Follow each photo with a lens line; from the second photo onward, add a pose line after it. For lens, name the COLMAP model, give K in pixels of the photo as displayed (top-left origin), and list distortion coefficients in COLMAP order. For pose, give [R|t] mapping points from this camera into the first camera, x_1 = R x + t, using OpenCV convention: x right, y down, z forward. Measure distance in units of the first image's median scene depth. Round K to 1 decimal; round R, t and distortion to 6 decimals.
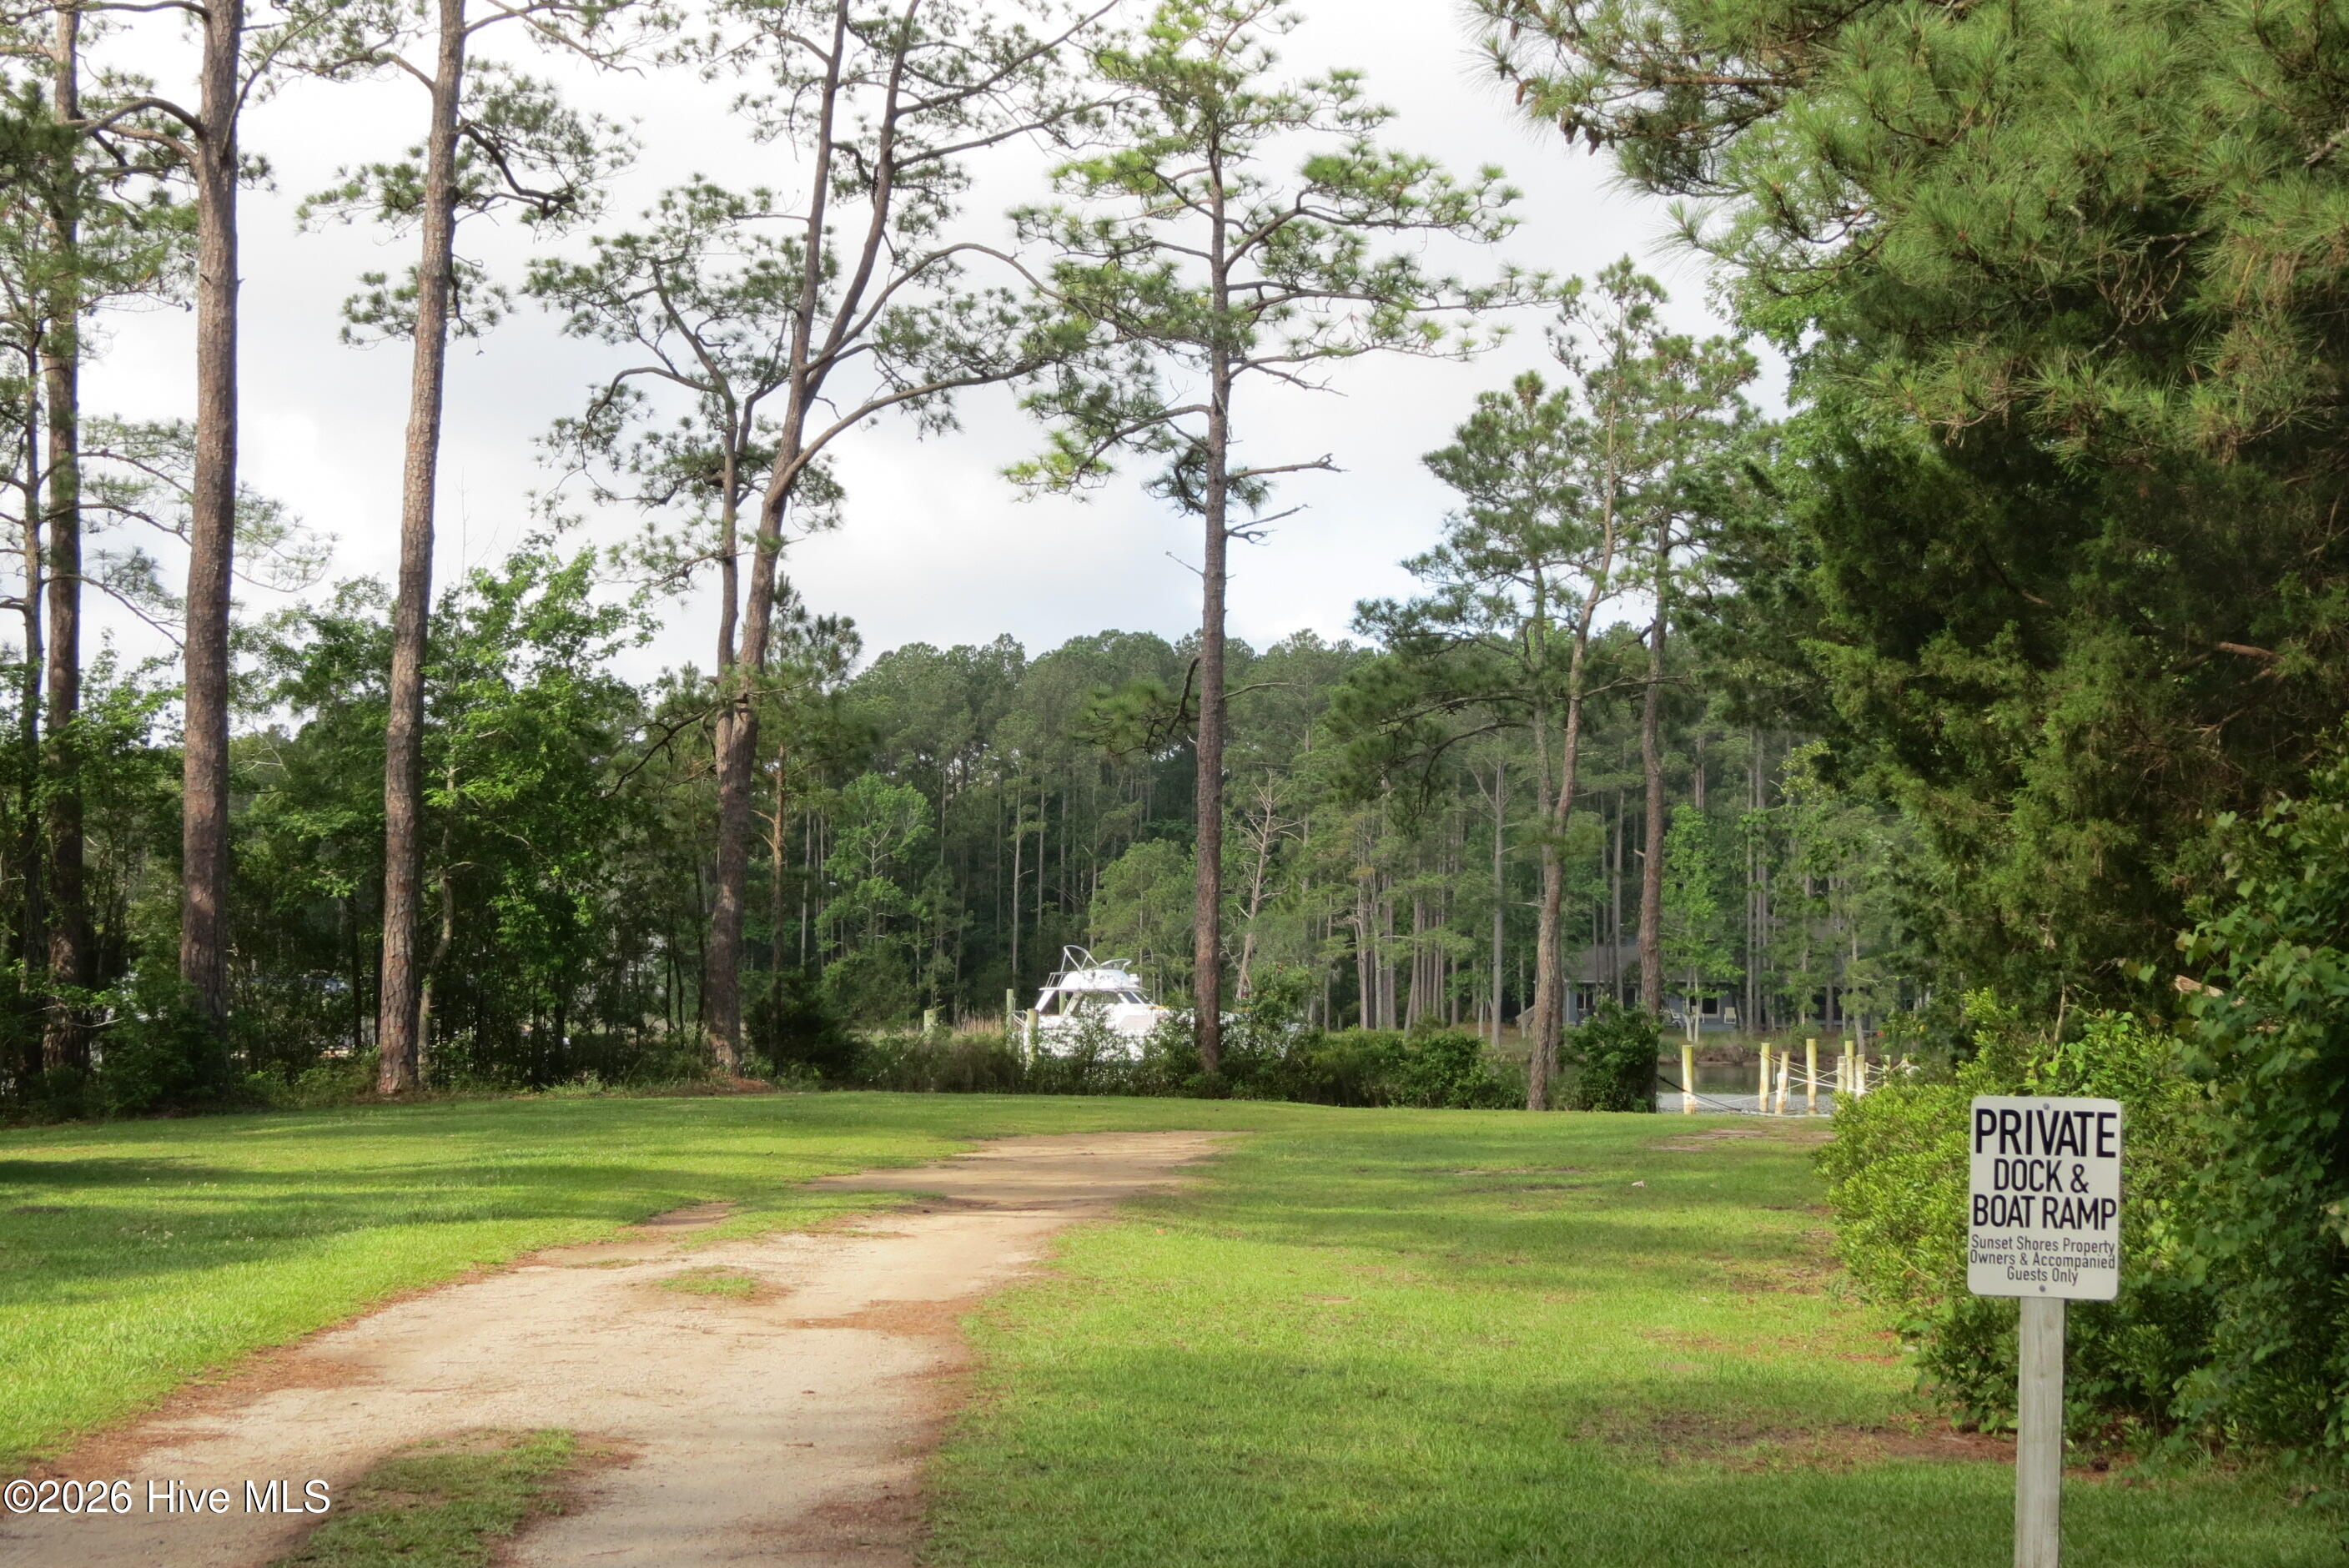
lens RADIAL K [[4052.4, 0, 1174.5], [0, 4052.4, 784.0], [0, 0, 1]] dist [-0.029145, 0.026870]
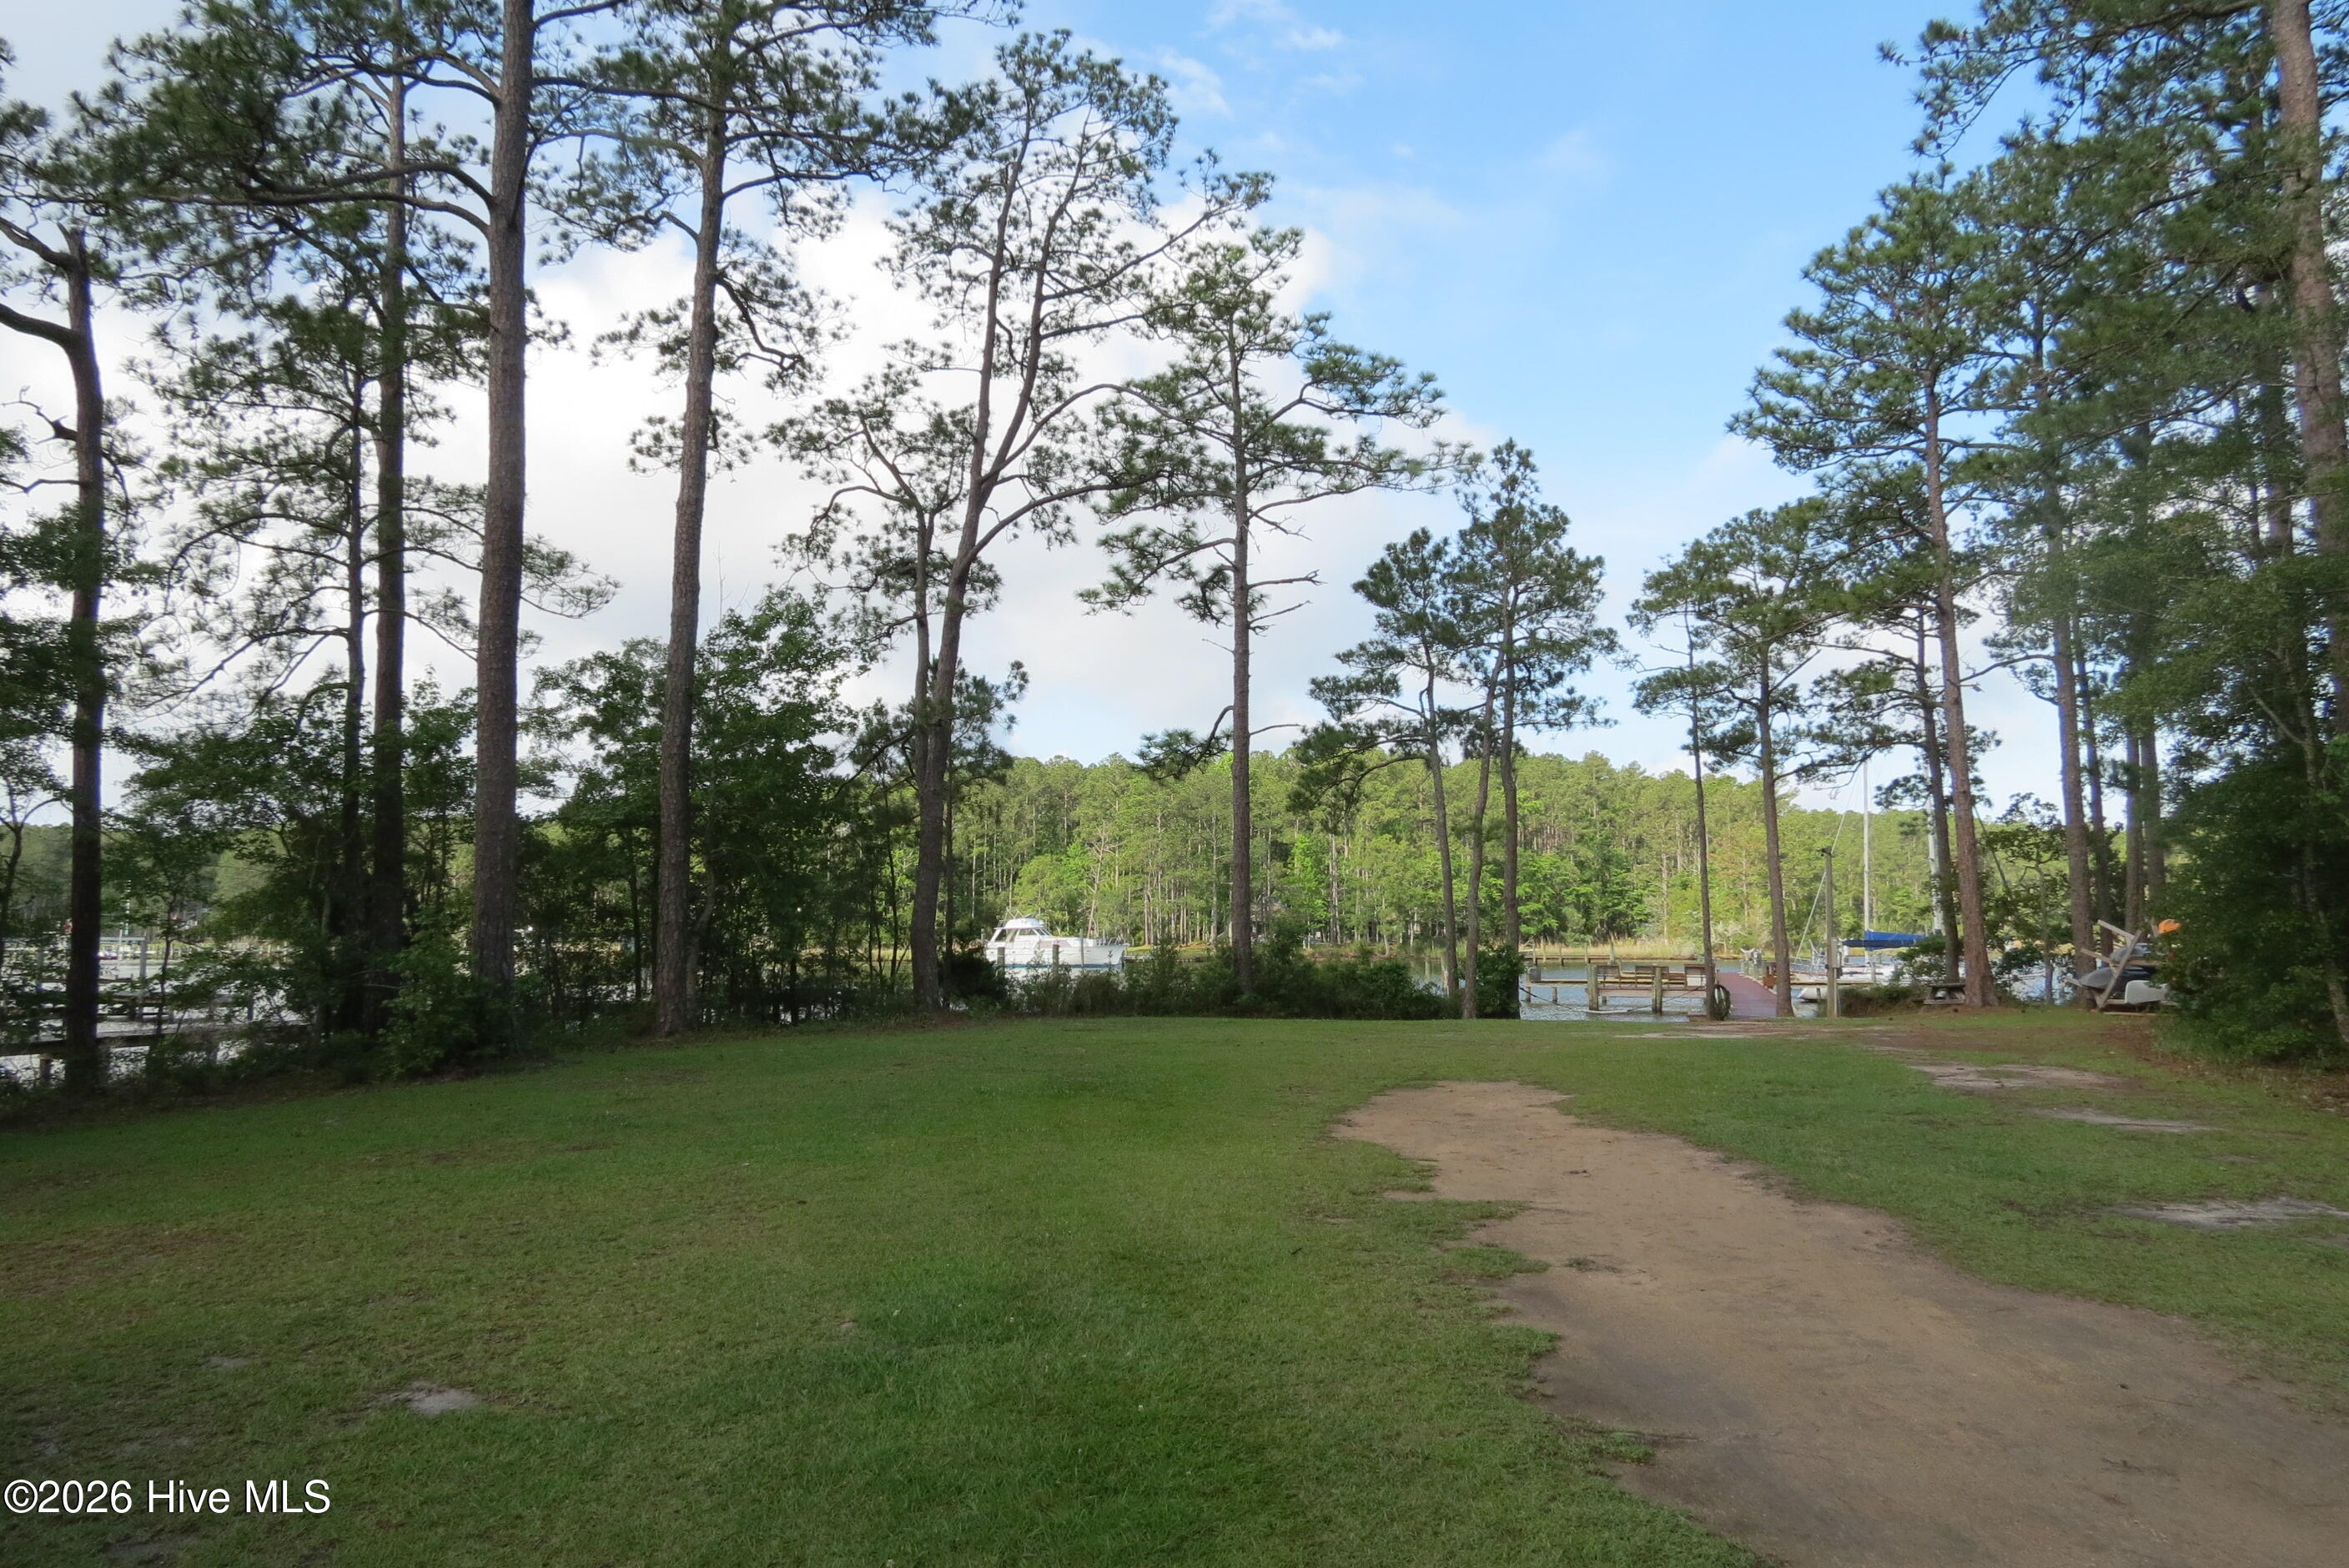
lens RADIAL K [[1766.6, 0, 1174.5], [0, 1766.6, 784.0], [0, 0, 1]] dist [0.008265, -0.000585]
pose [[0.996514, -0.008381, 0.082999, -0.072115], [0.010661, 0.999577, -0.027075, 0.014346], [-0.082737, 0.027865, 0.996182, 0.389831]]
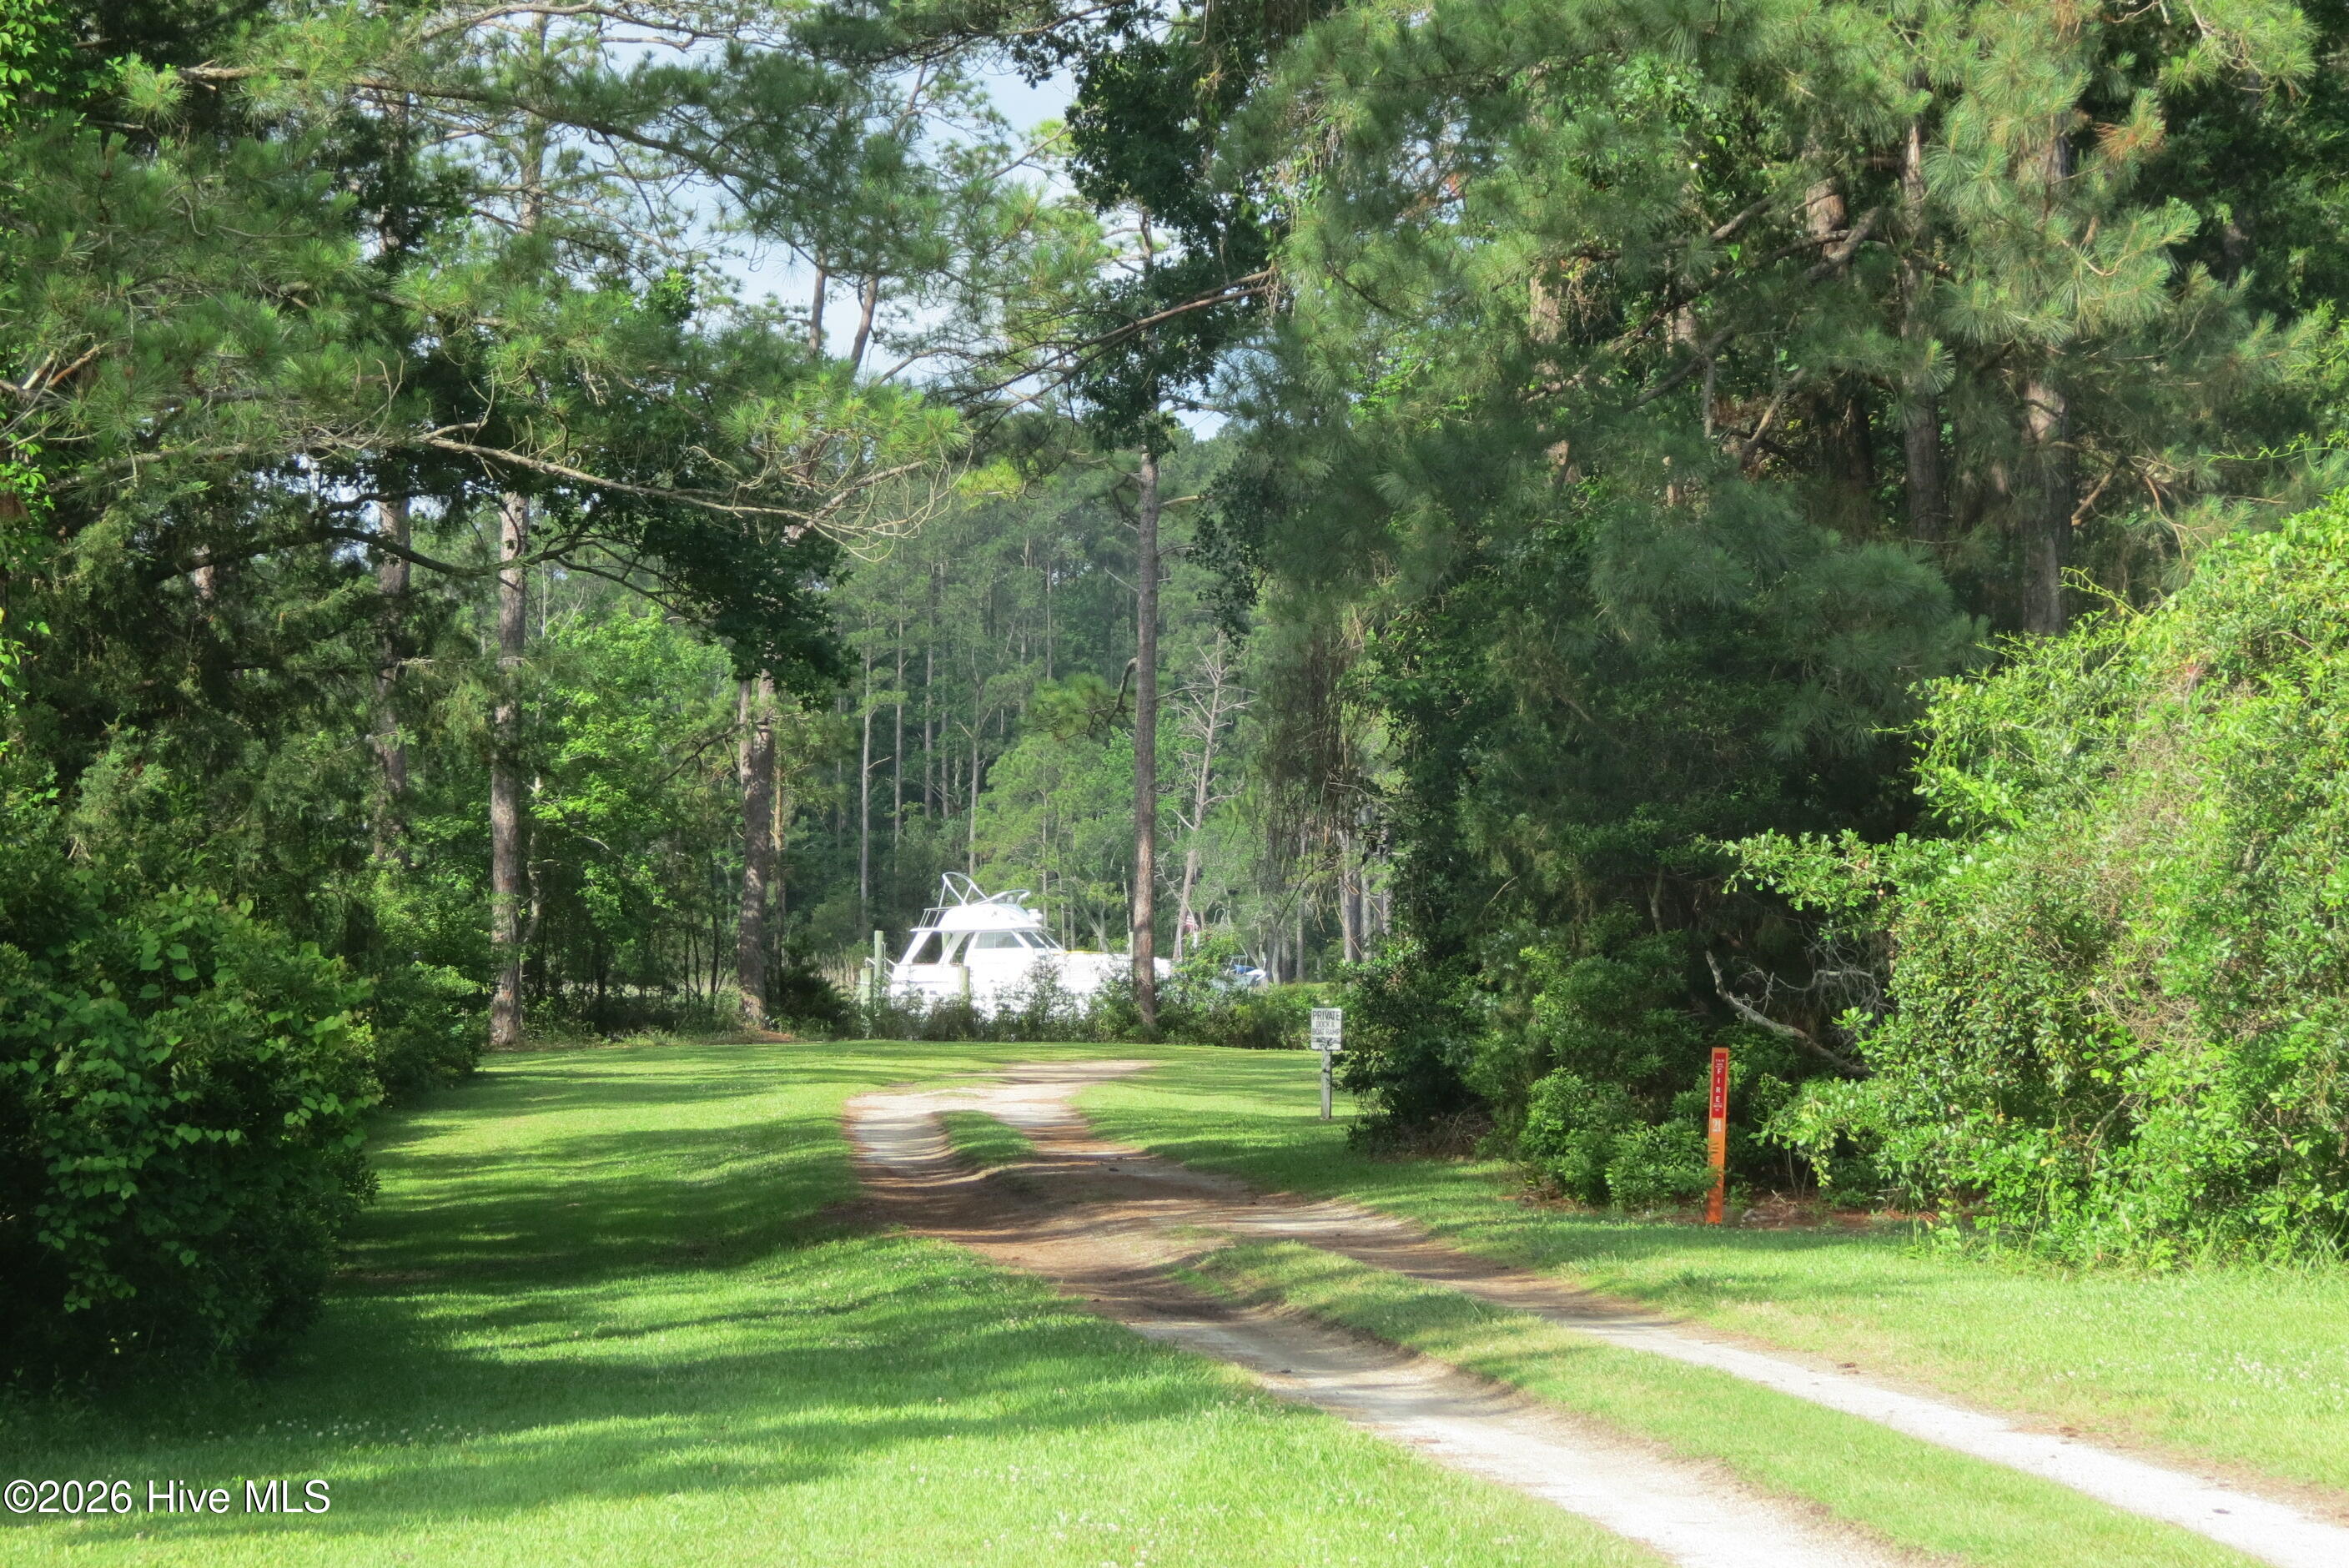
lens RADIAL K [[6649.5, 0, 1174.5], [0, 6649.5, 784.0], [0, 0, 1]] dist [-0.008228, -0.050309]
pose [[0.999850, -0.008776, 0.014901, -0.014437], [0.008309, 0.999481, 0.031137, -0.071718], [-0.015167, -0.031009, 0.999404, -1.138980]]
